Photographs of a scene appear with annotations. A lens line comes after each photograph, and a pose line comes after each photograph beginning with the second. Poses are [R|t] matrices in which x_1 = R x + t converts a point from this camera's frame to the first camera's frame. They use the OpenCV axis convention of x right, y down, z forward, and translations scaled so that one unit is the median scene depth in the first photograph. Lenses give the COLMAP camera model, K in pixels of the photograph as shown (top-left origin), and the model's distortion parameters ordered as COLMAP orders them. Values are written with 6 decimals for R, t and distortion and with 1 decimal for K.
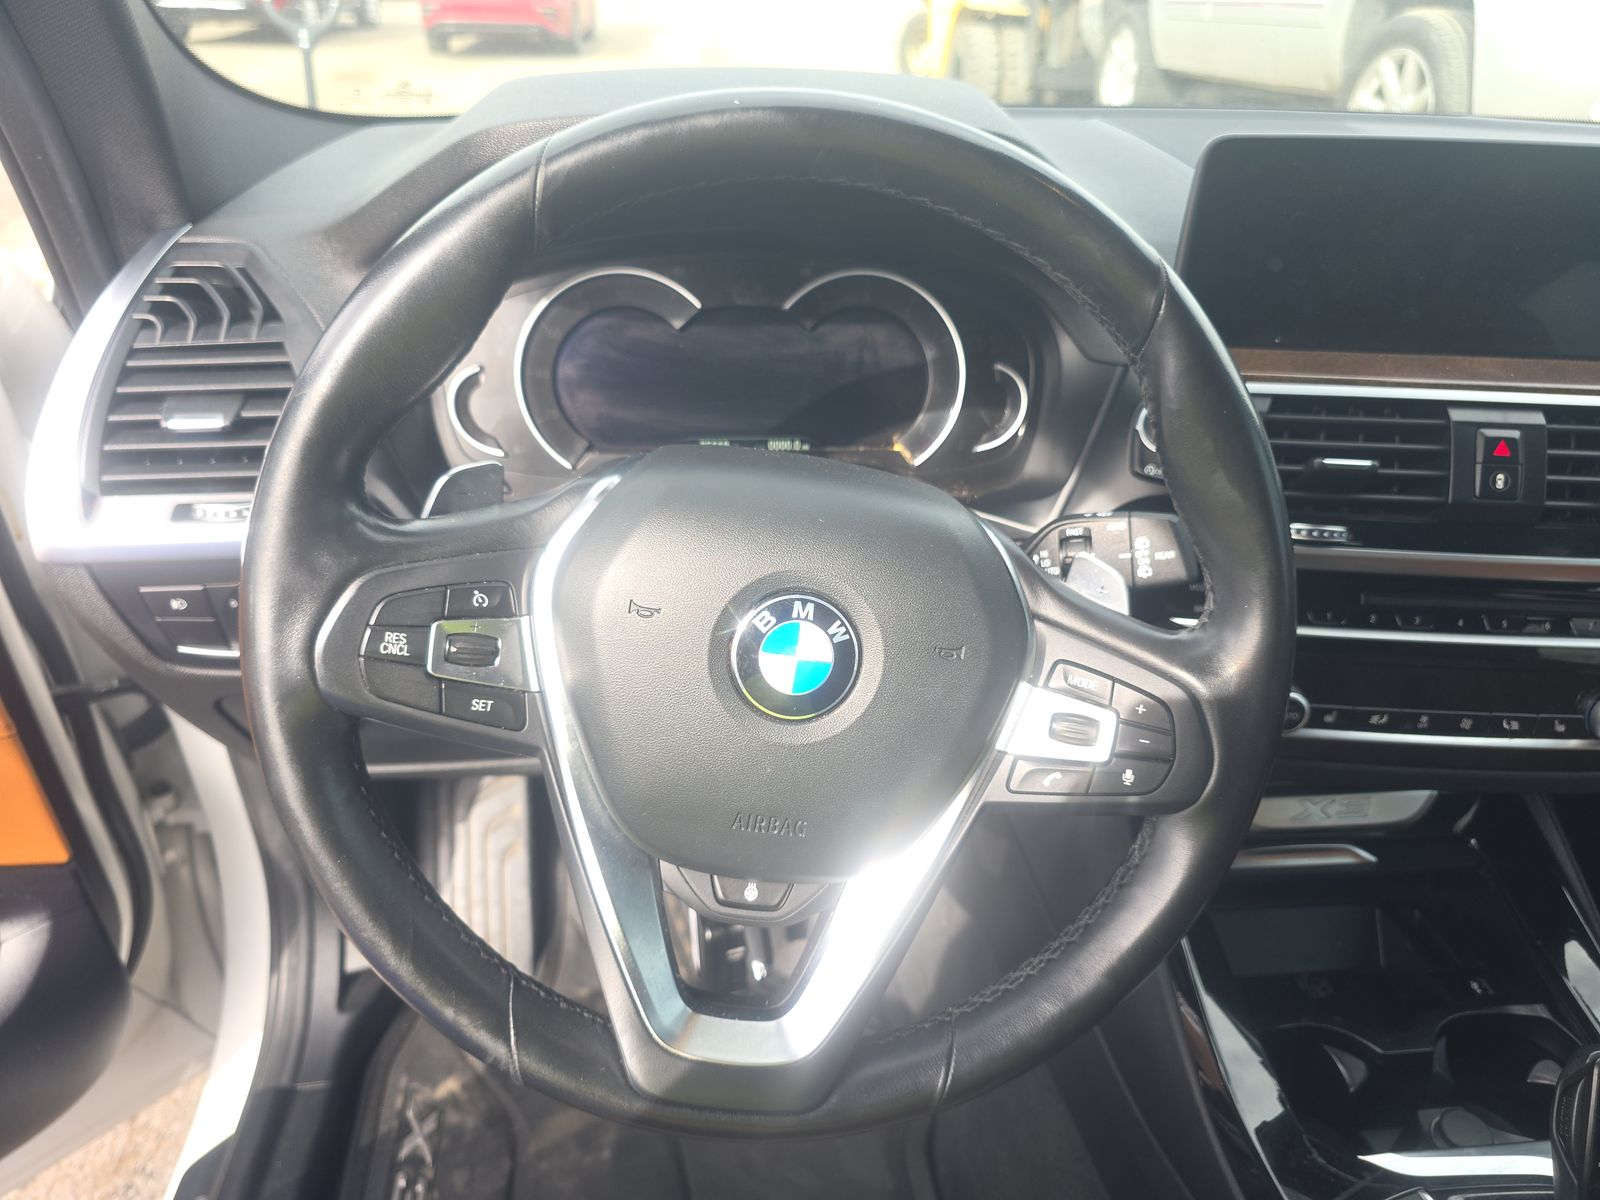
lens RADIAL K [[1065.6, 0, 798.5], [0, 1065.6, 602.8], [0, 0, 1]] dist [0.002832, -0.005507]
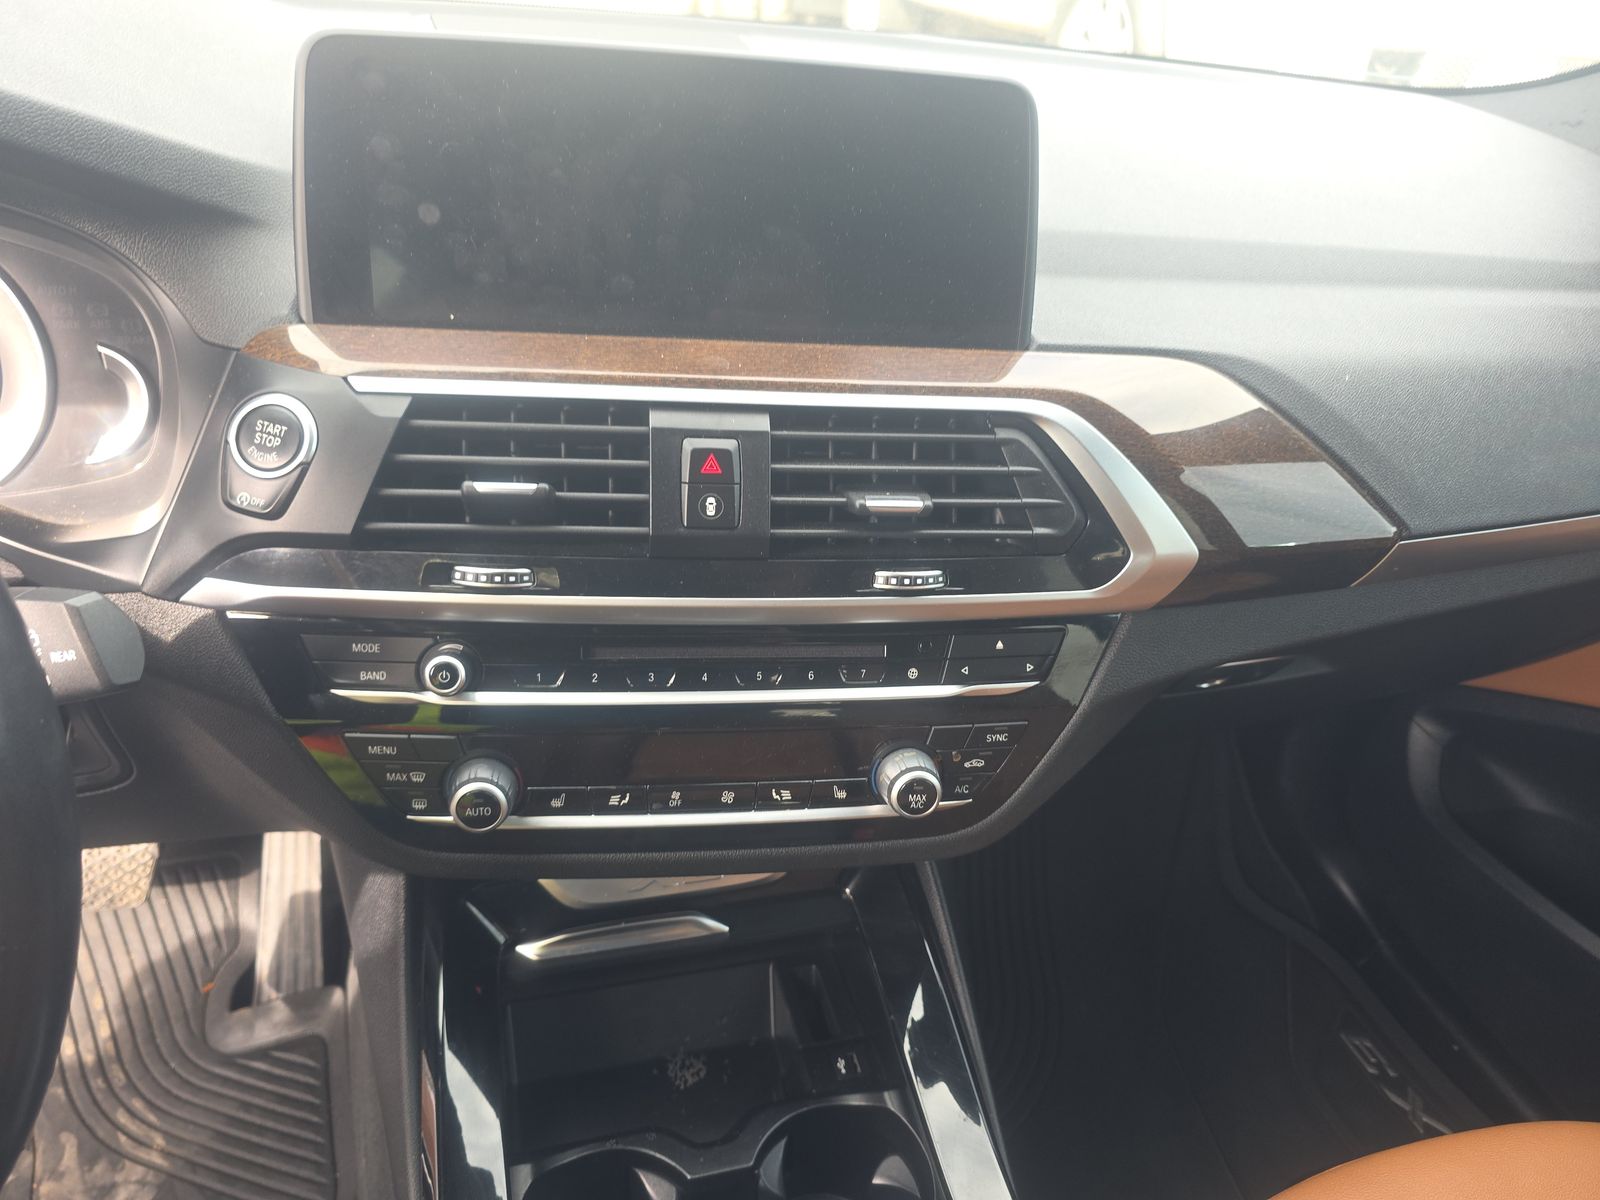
lens RADIAL K [[1065.6, 0, 807.5], [0, 1065.6, 596.0], [0, 0, 1]] dist [0.002832, -0.005507]
pose [[0.980280, -0.039675, 0.193591, 0.569892], [0.028403, 0.997754, 0.060657, -0.092666], [-0.195563, -0.053962, 0.979205, 0.215468]]
